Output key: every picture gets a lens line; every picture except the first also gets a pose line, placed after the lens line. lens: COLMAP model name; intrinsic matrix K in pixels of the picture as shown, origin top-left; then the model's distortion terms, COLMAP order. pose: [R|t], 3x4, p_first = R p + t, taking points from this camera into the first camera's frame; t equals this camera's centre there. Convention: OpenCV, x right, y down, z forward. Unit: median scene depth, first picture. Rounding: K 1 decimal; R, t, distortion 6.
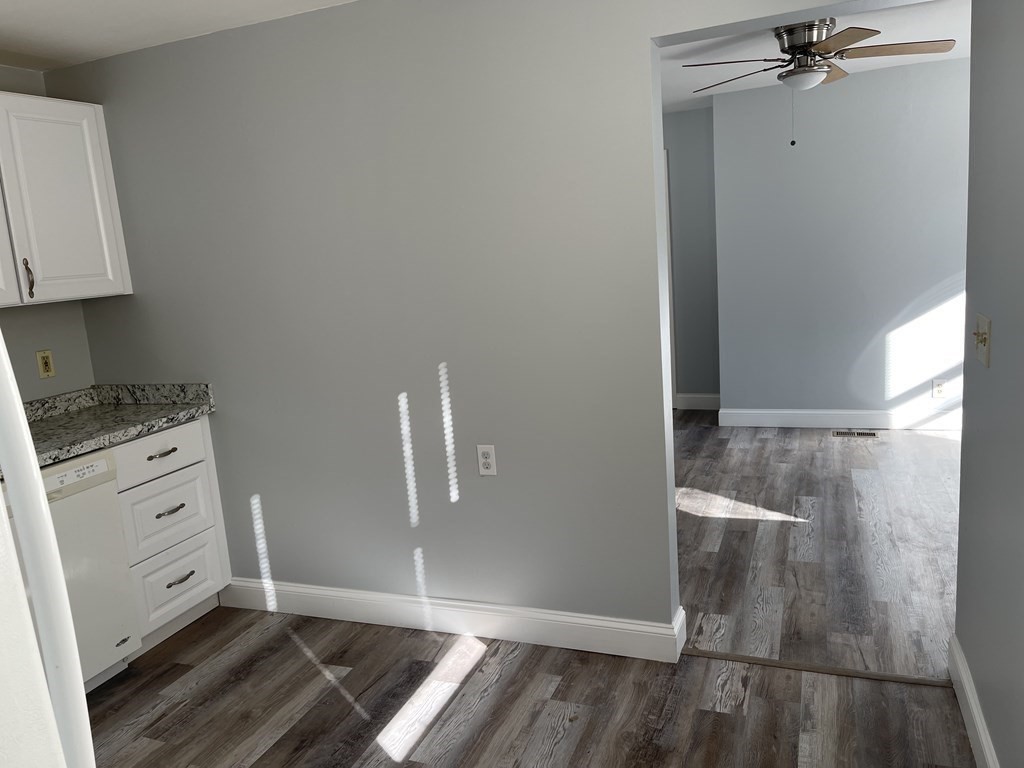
lens RADIAL K [[770.8, 0, 491.0], [0, 770.8, 386.0], [0, 0, 1]] dist [0.110318, -0.130168]
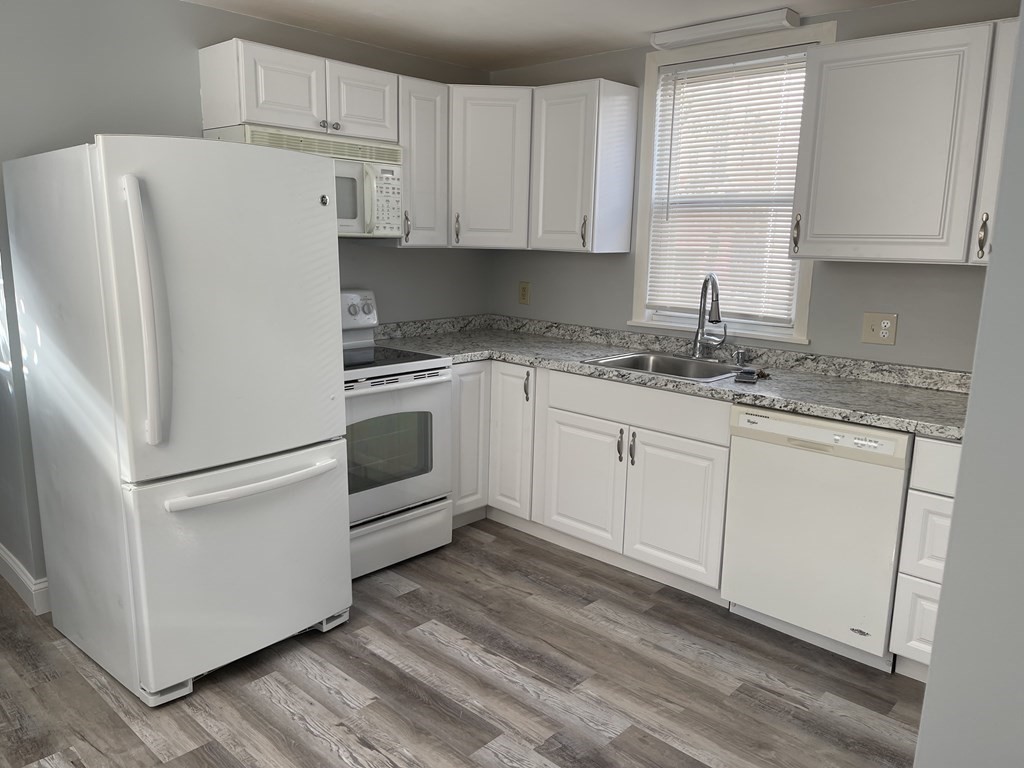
lens RADIAL K [[770.8, 0, 491.0], [0, 770.8, 386.0], [0, 0, 1]] dist [0.110318, -0.130168]
pose [[-0.364760, 0.268136, -0.891658, 0.474568], [-0.139445, 0.931105, 0.337043, -0.212732], [0.920600, 0.247277, -0.302240, 0.864107]]
